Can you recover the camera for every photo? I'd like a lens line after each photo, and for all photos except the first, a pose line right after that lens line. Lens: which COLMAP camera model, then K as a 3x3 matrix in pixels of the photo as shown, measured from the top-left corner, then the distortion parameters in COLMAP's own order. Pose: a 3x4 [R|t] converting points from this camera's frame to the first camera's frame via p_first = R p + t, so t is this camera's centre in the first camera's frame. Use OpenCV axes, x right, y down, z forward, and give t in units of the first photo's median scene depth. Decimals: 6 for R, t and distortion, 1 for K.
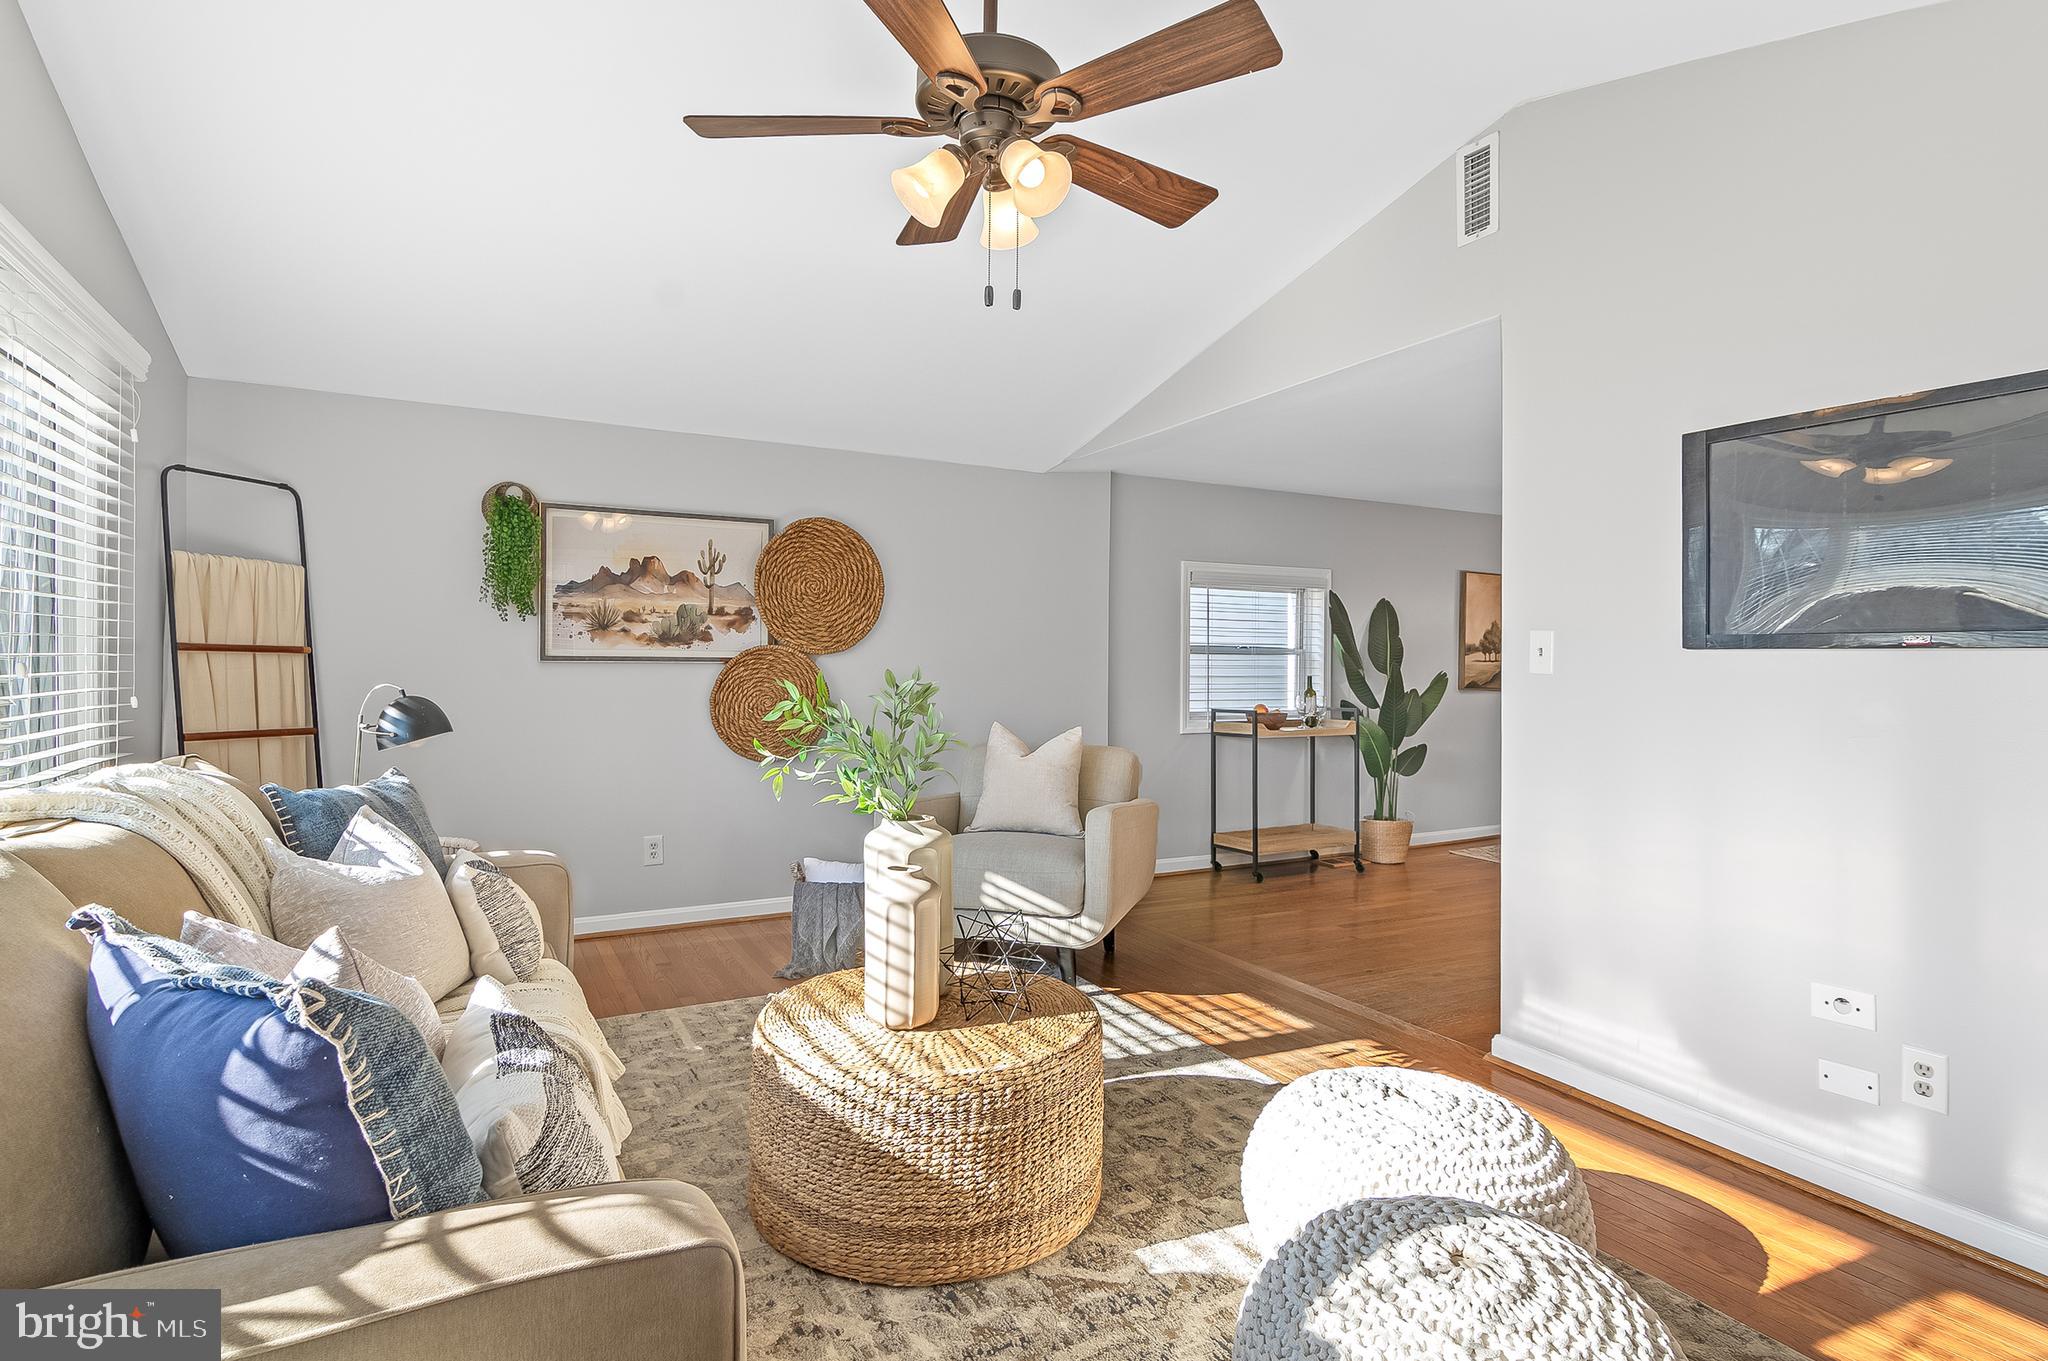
lens RADIAL K [[1011.1, 0, 1033.6], [0, 1011.1, 602.0], [0, 0, 1]] dist [-0.009191, -0.002801]
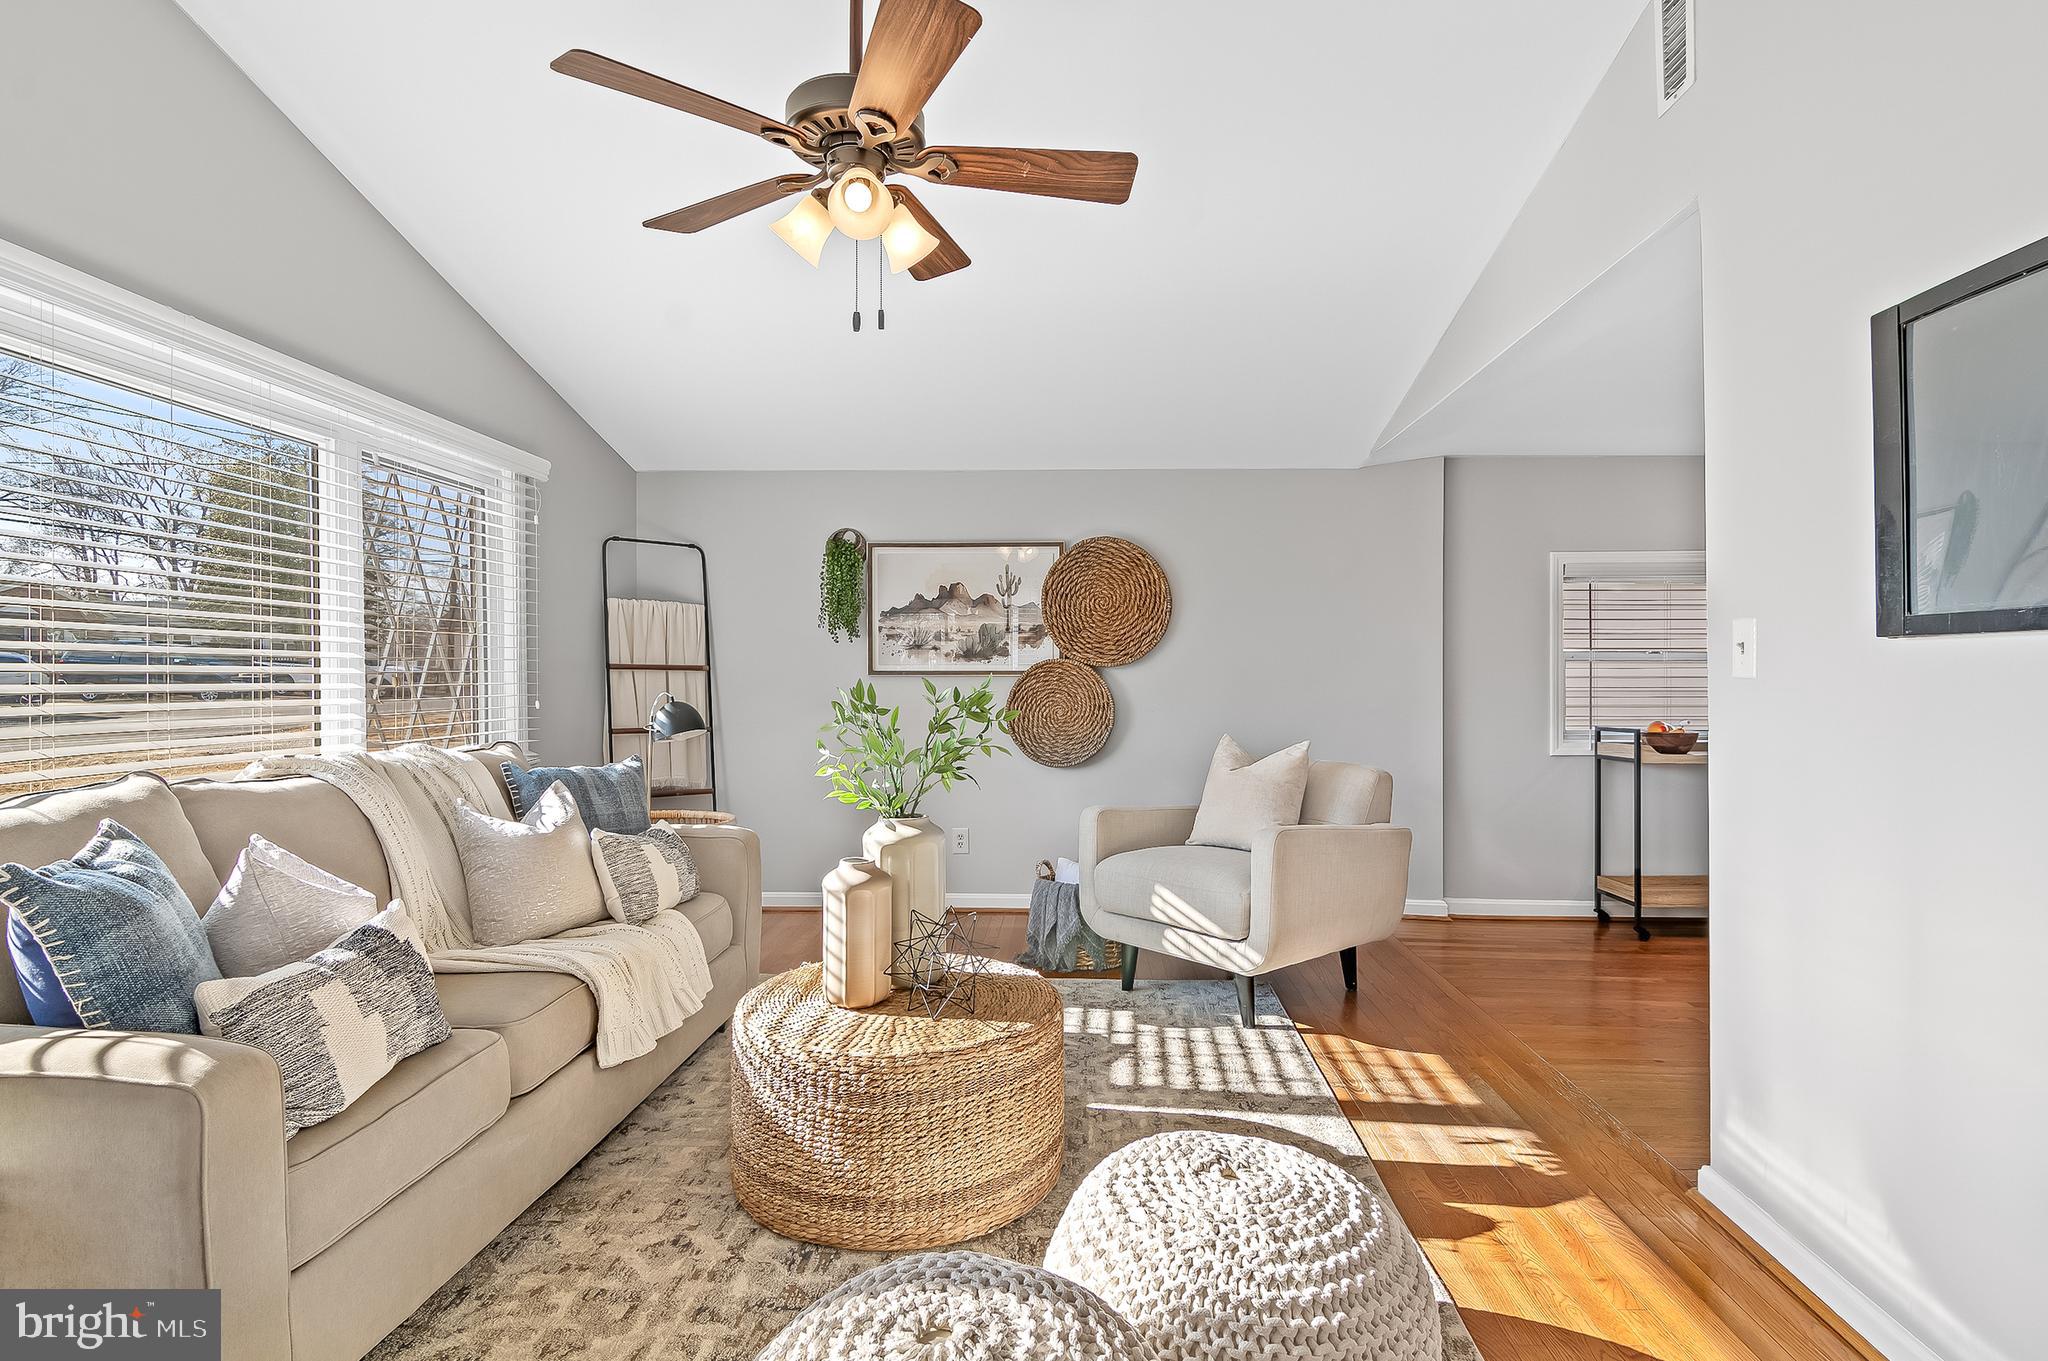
lens RADIAL K [[996.4, 0, 1060.6], [0, 996.4, 623.3], [0, 0, 1]] dist [-0.004780, -0.003936]
pose [[0.864184, -0.035205, -0.501943, 0.316081], [0.037364, 0.999285, -0.005760, 0.012621], [0.501786, -0.013777, 0.864882, 0.098829]]
